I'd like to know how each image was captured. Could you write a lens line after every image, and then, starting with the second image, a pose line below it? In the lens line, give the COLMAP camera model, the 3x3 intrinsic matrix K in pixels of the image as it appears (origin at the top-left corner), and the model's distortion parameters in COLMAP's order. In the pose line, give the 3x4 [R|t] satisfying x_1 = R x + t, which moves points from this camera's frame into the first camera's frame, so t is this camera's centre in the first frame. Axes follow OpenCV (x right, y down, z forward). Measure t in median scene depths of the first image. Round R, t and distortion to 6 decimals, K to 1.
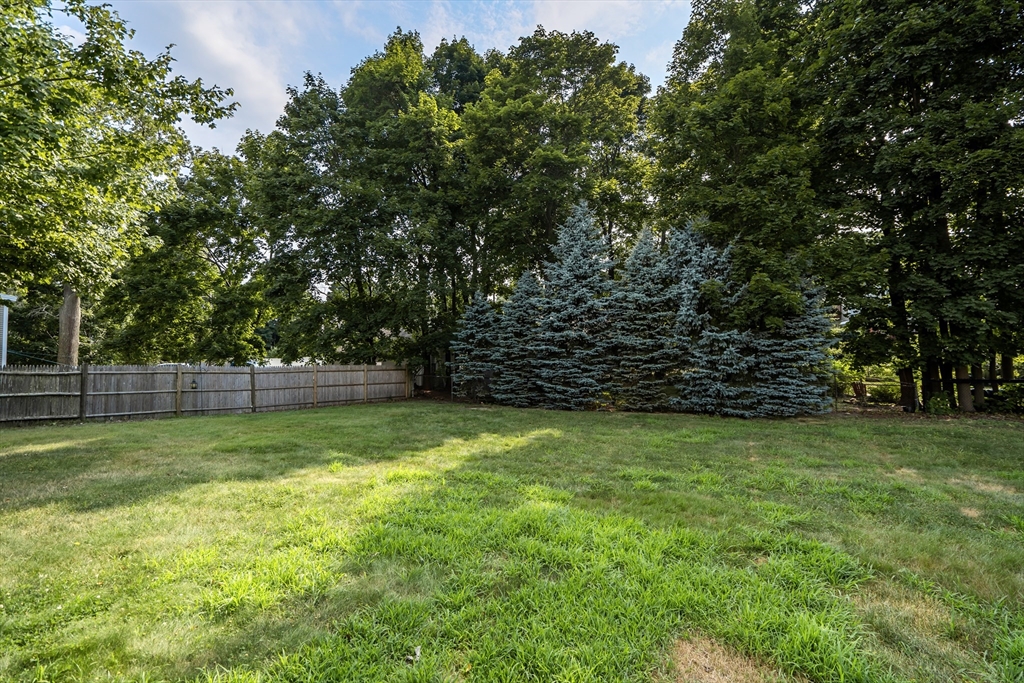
lens RADIAL K [[464.4, 0, 514.6], [0, 464.4, 344.1], [0, 0, 1]] dist [-0.003059, 0.000086]
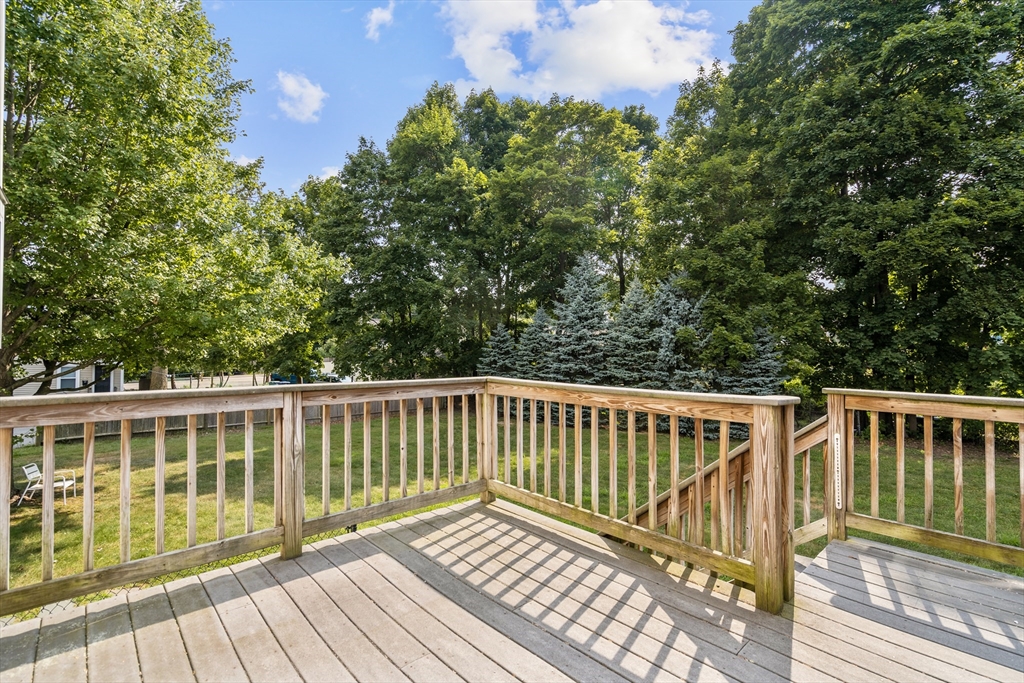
lens RADIAL K [[464.4, 0, 514.6], [0, 464.4, 344.1], [0, 0, 1]] dist [-0.003059, 0.000086]
pose [[0.997856, 0.011423, -0.064451, 0.043106], [-0.010668, 0.999871, 0.012041, -0.090614], [0.064580, -0.011328, 0.997848, -0.234017]]
